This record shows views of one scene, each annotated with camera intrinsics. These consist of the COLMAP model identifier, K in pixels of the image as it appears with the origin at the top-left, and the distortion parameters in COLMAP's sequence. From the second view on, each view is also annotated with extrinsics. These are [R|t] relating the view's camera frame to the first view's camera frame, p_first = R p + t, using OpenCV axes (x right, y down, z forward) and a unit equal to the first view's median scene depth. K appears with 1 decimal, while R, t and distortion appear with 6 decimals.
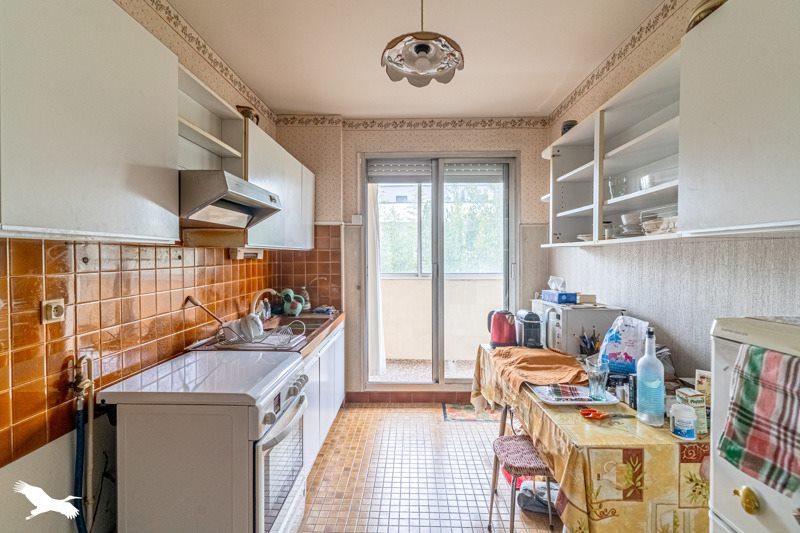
lens RADIAL K [[390.6, 0, 398.1], [0, 390.6, 251.7], [0, 0, 1]] dist [0.000119, 0.000041]
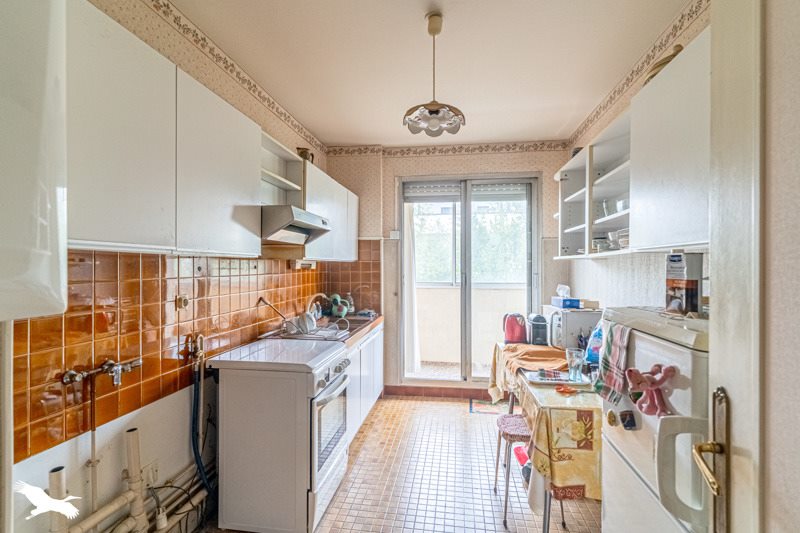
lens RADIAL K [[390.6, 0, 398.1], [0, 390.6, 251.7], [0, 0, 1]] dist [0.000119, 0.000041]
pose [[0.993069, -0.001798, -0.117522, 0.059502], [-0.001476, 0.999614, -0.027760, -0.001375], [0.117526, 0.027742, 0.992682, -0.205586]]
